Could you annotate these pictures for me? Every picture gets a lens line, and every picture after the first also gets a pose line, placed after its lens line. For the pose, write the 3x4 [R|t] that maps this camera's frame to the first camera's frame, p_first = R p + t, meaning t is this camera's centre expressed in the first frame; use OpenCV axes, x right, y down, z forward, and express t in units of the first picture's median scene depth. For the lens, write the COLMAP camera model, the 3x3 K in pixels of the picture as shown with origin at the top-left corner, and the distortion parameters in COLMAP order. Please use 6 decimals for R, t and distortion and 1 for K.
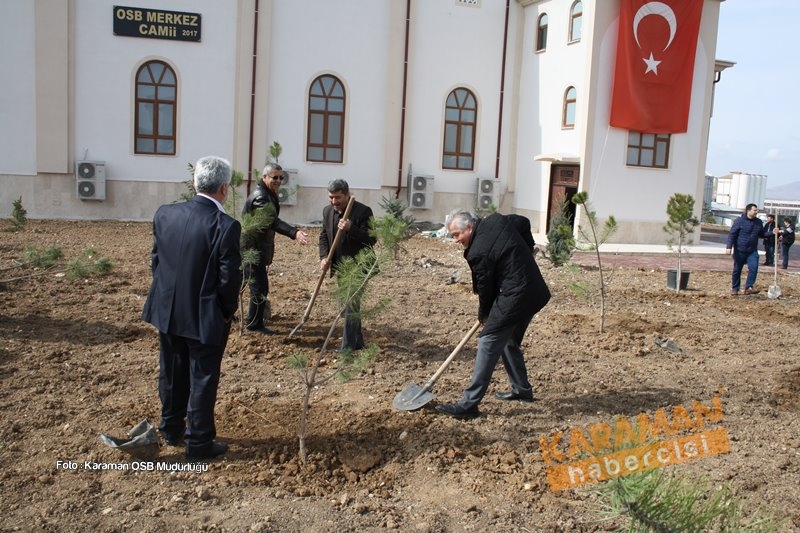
lens RADIAL K [[717.6, 0, 403.3], [0, 717.6, 278.0], [0, 0, 1]] dist [-0.144417, 0.144160]
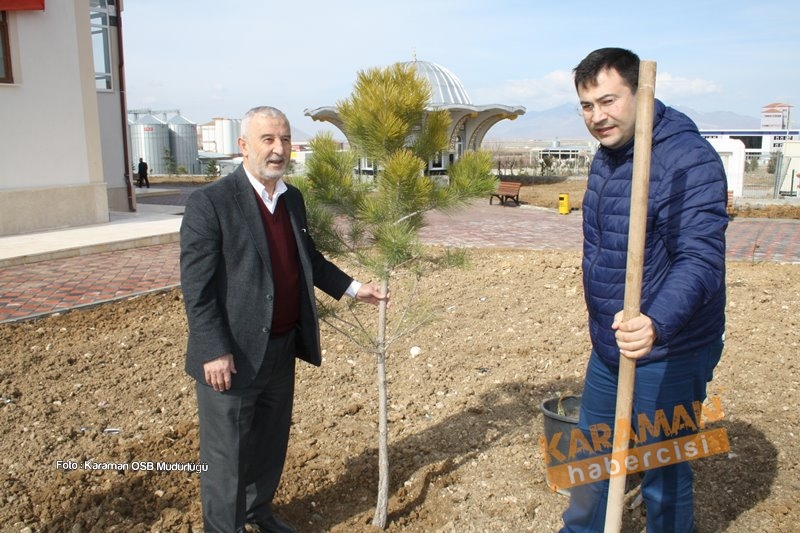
lens RADIAL K [[717.6, 0, 403.3], [0, 717.6, 278.0], [0, 0, 1]] dist [-0.144417, 0.144160]
pose [[0.772583, -0.179978, 0.608871, 0.266592], [0.140296, 0.983669, 0.112747, -0.034911], [-0.619219, -0.001684, 0.785216, 0.439647]]
